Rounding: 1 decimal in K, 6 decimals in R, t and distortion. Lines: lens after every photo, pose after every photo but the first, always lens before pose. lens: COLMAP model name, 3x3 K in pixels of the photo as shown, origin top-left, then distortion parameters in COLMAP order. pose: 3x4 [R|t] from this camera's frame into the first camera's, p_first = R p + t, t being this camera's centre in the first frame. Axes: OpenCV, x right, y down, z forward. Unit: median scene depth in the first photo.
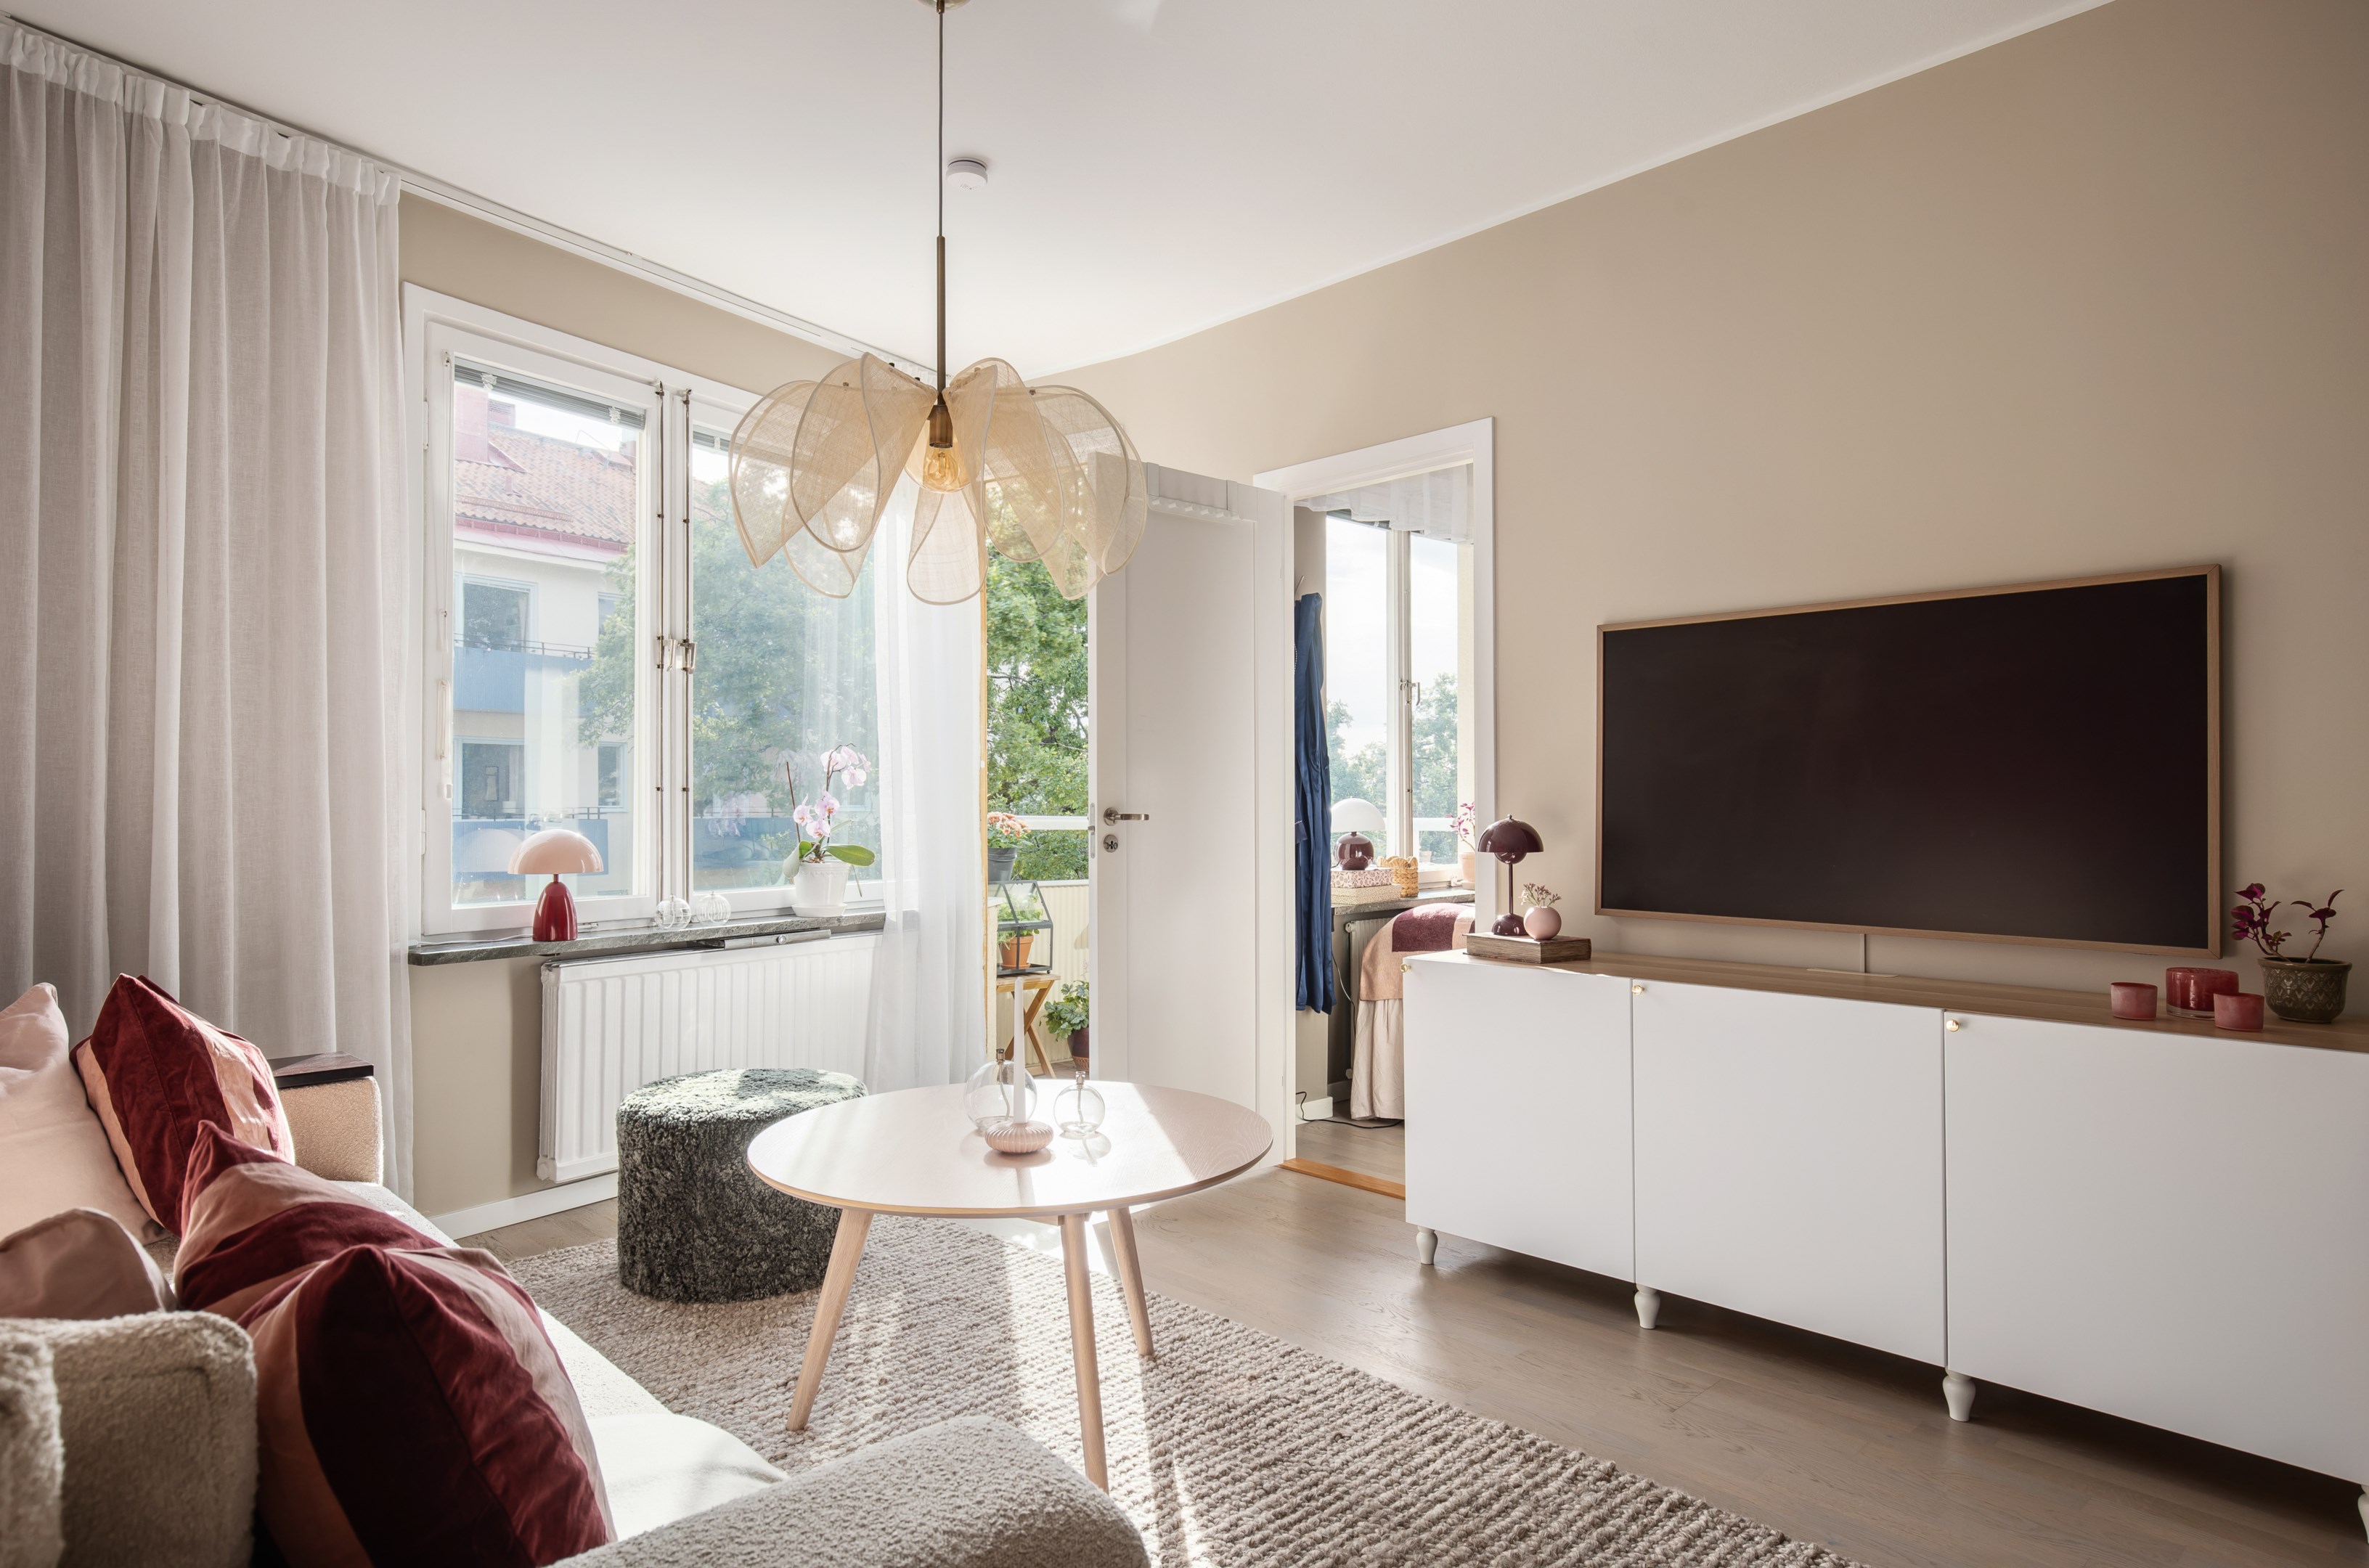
lens RADIAL K [[1353.4, 0, 1193.8], [0, 1353.4, 785.0], [0, 0, 1]] dist [-0.004689, -0.001535]
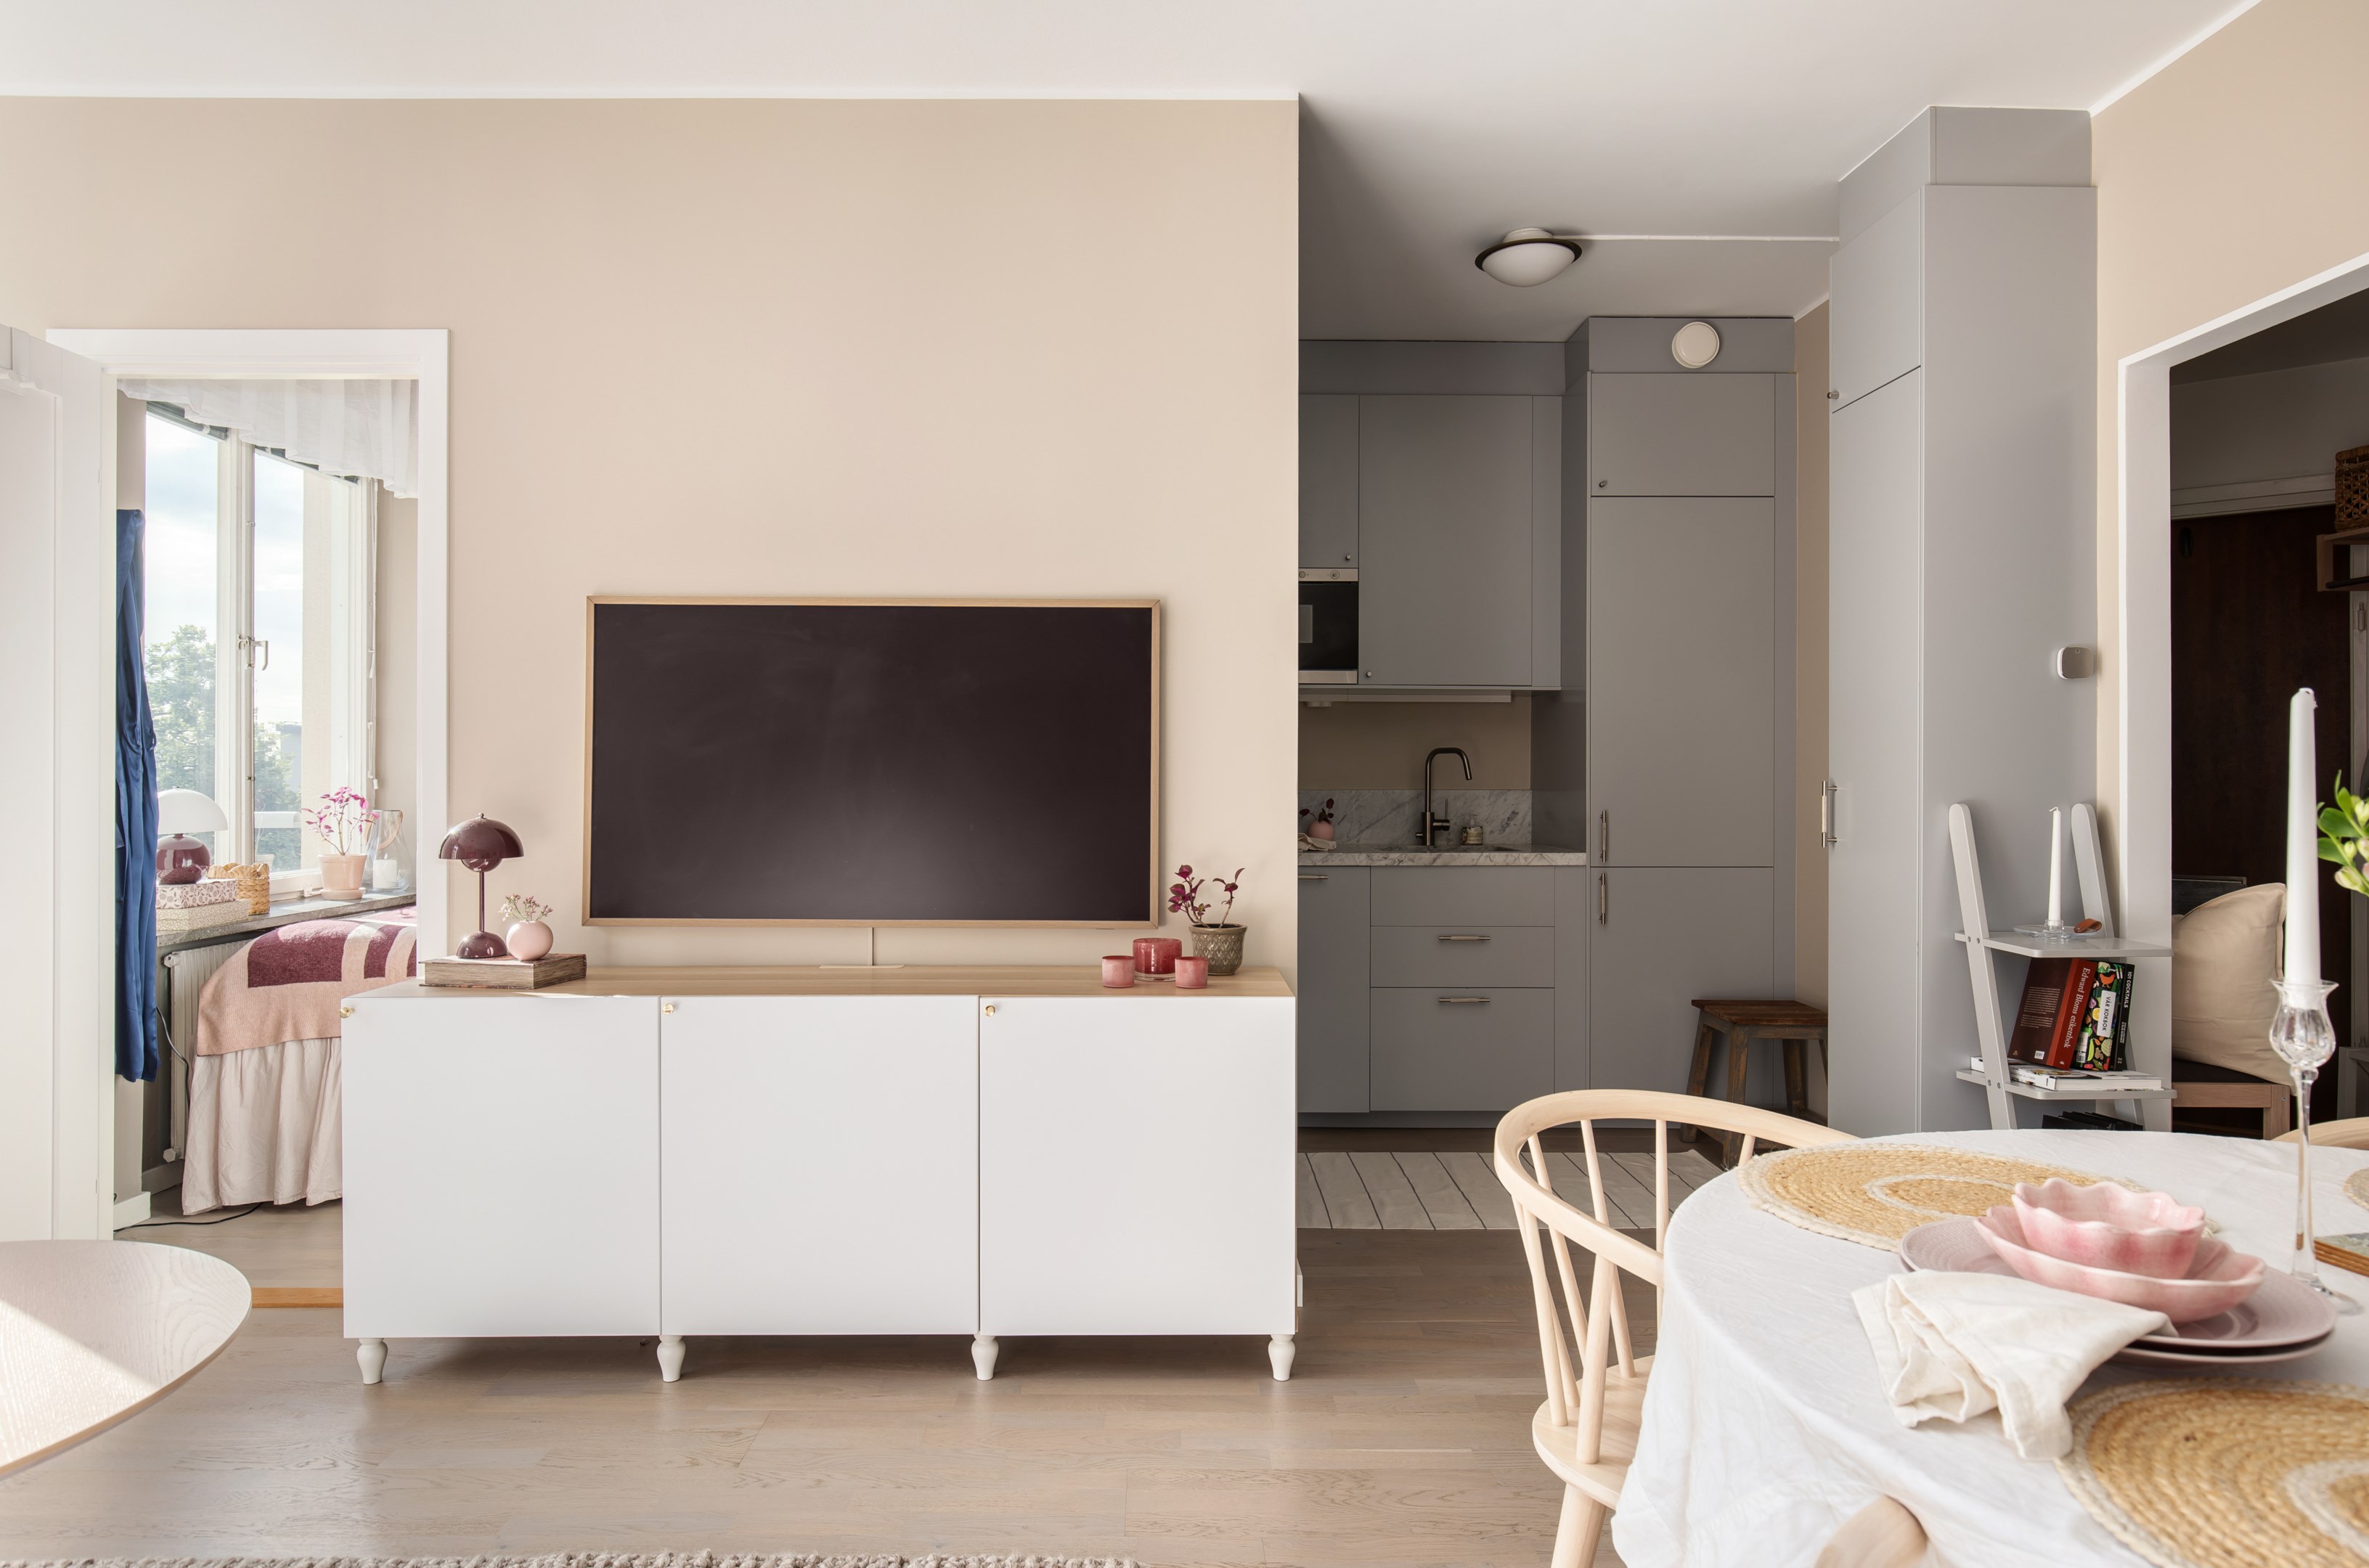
lens RADIAL K [[1380.3, 0, 1171.2], [0, 1380.3, 775.9], [0, 0, 1]] dist [-0.003918, -0.001456]
pose [[0.685754, 0.006216, 0.727807, -0.092840], [-0.010484, 0.999944, 0.001338, -0.006607], [-0.727758, -0.008548, 0.685781, 0.108129]]
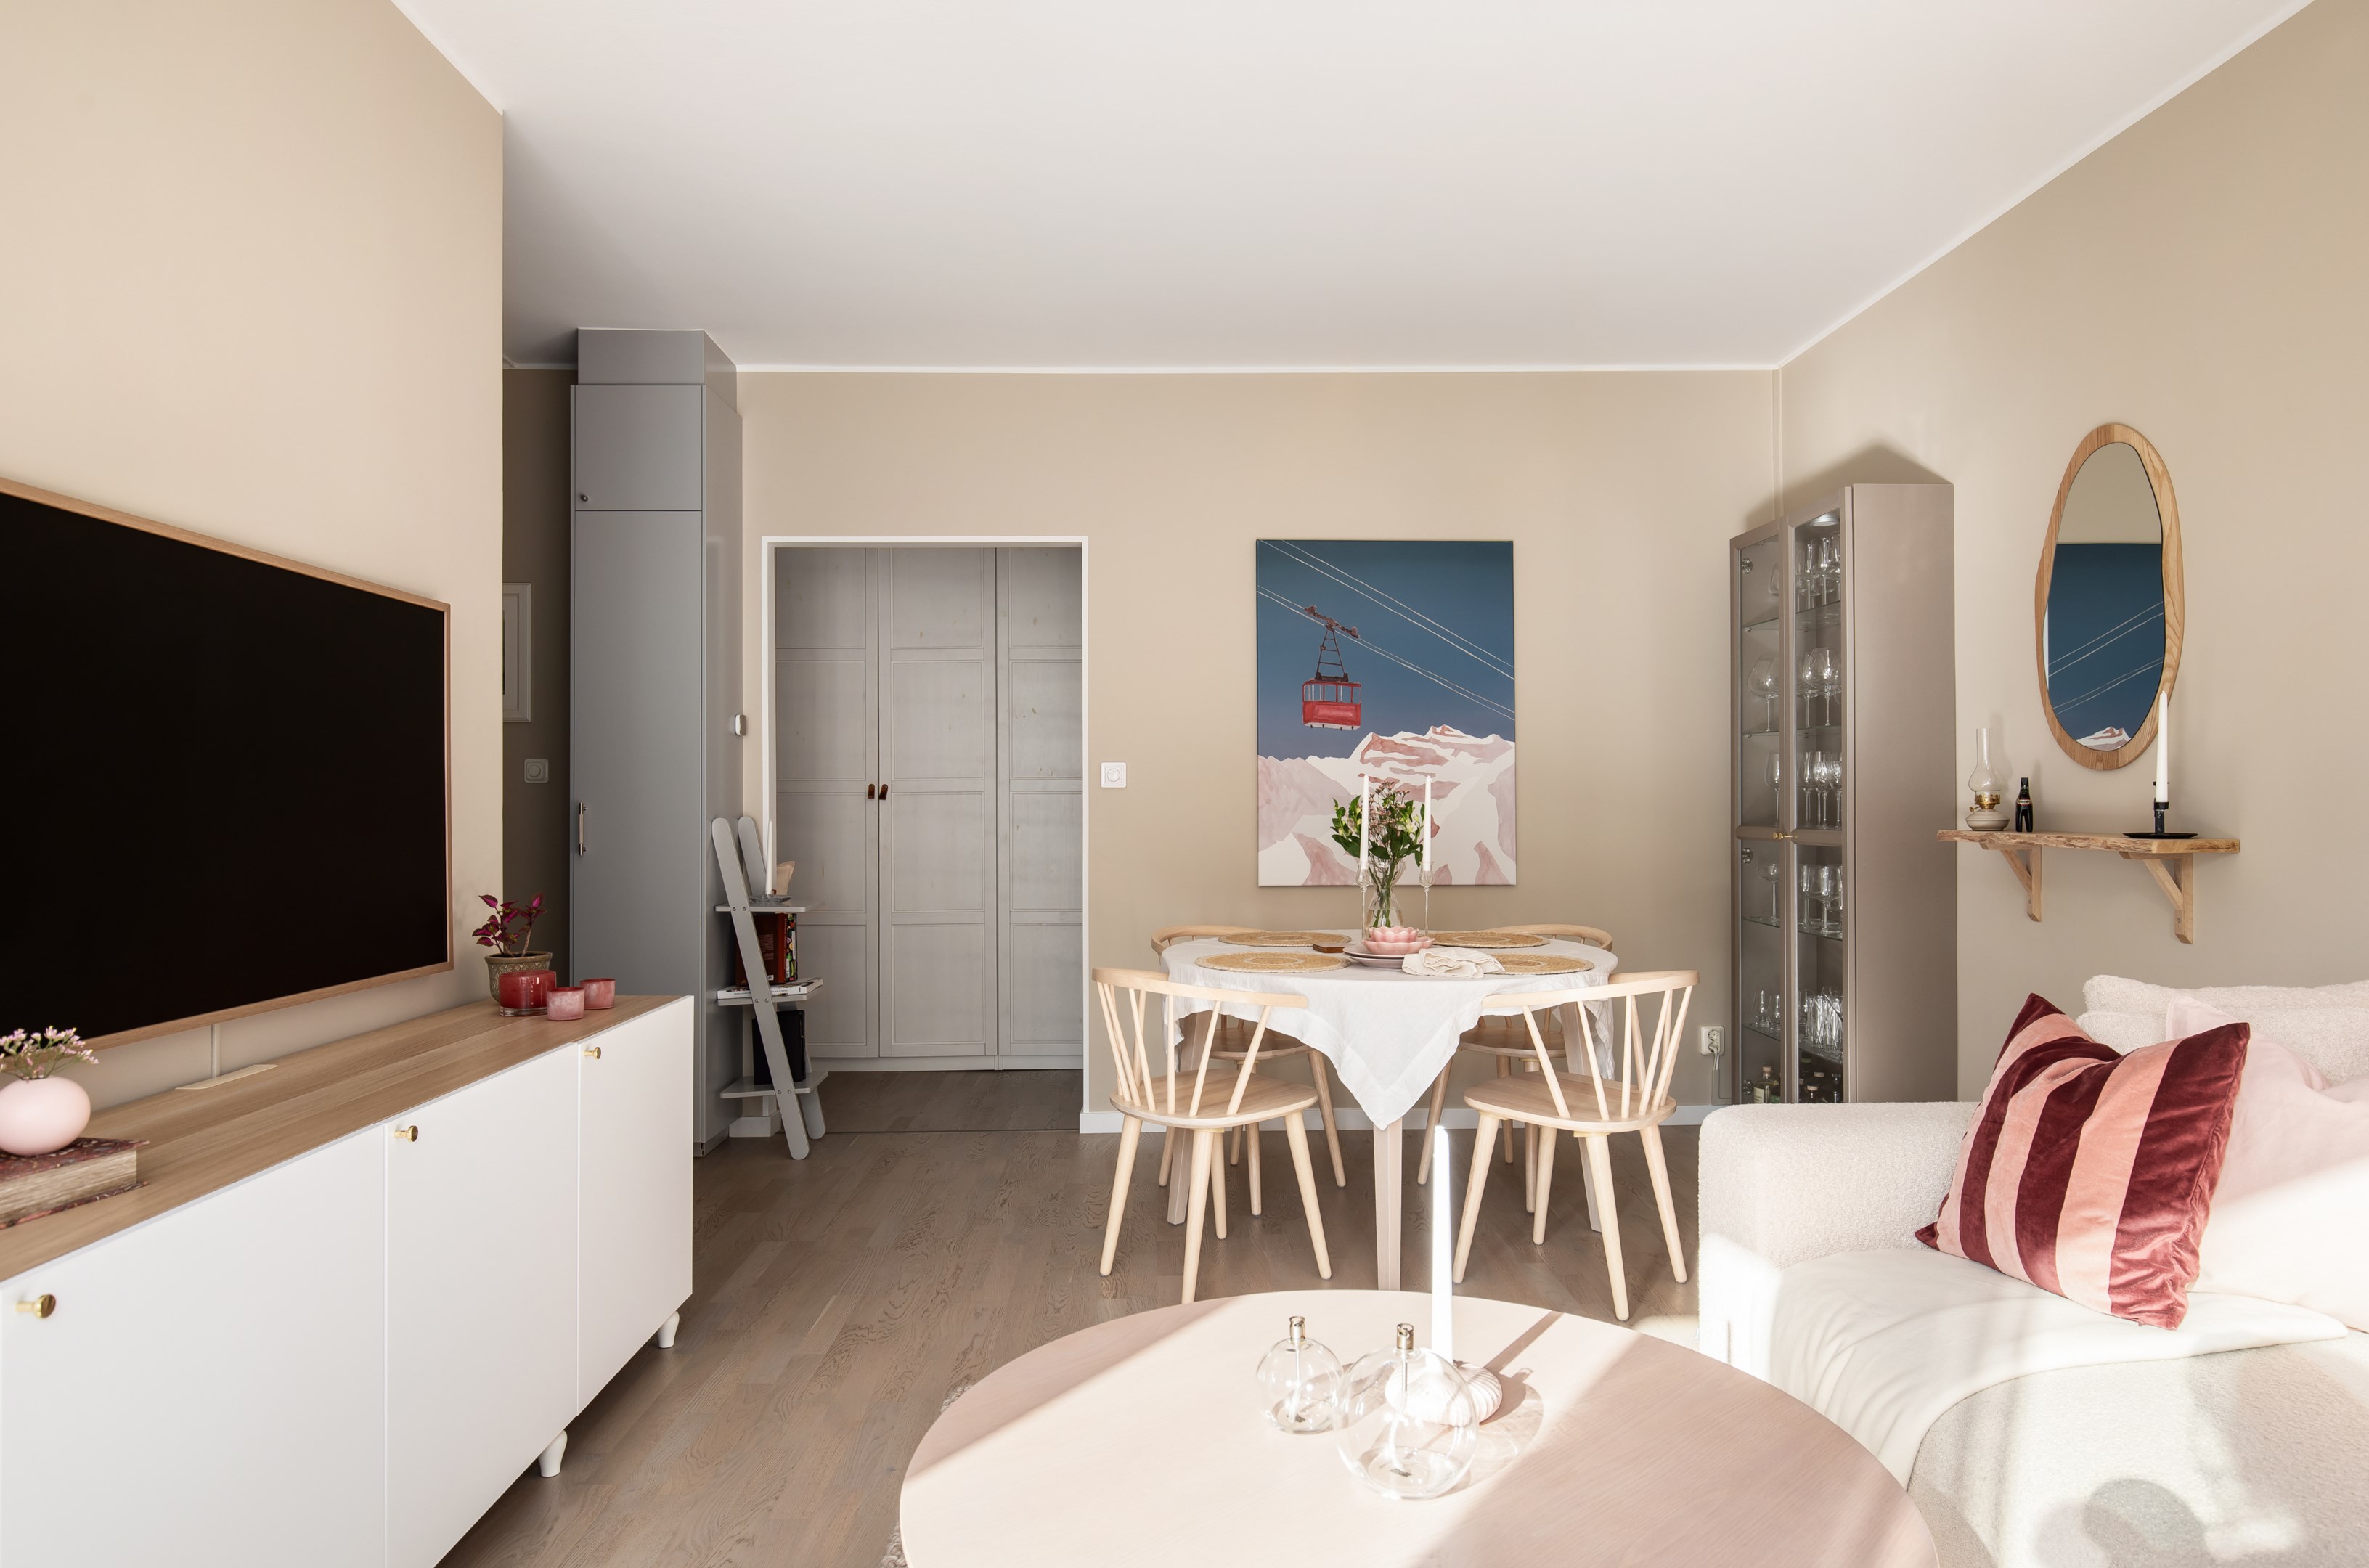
lens RADIAL K [[1409.7, 0, 1184.5], [0, 1409.7, 784.0], [0, 0, 1]] dist [0.001737, 0.001060]
pose [[-0.741500, 0.012810, 0.670831, -0.313353], [-0.001229, 0.999790, -0.020450, 0.001857], [-0.670952, -0.015988, -0.741328, 1.037341]]
